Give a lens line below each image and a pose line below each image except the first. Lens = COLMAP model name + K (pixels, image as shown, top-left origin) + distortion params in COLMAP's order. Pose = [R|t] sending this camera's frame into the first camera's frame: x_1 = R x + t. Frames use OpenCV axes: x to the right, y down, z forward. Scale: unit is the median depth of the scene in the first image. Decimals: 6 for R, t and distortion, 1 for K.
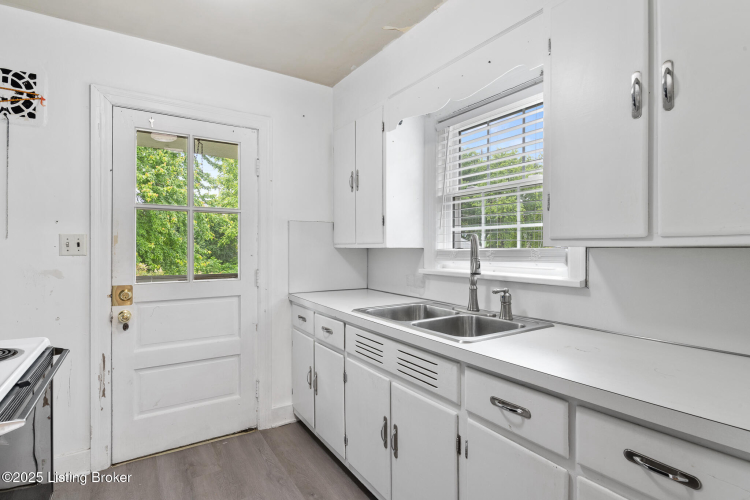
lens RADIAL K [[382.0, 0, 374.5], [0, 382.0, 247.5], [0, 0, 1]] dist [-0.000108, -0.000992]
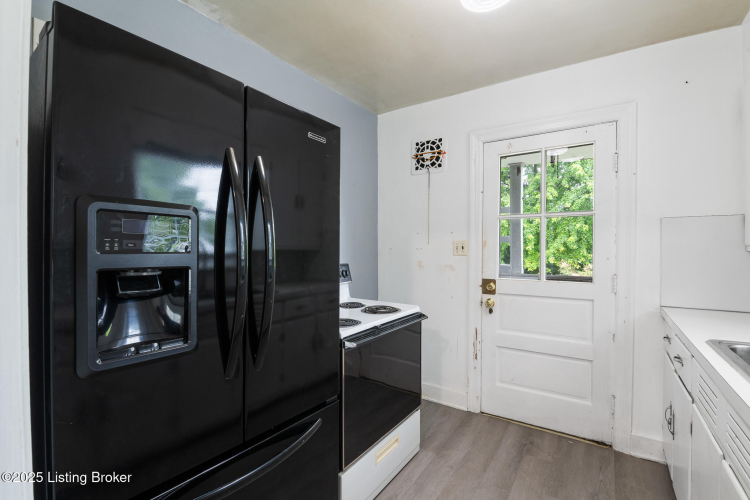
lens RADIAL K [[344.4, 0, 374.4], [0, 344.4, 251.2], [0, 0, 1]] dist [-0.004776, -0.001700]
pose [[0.397729, 0.006220, -0.917482, 0.255225], [-0.001961, 0.999981, 0.005929, -0.002112], [0.917501, -0.000559, 0.397733, 0.169469]]
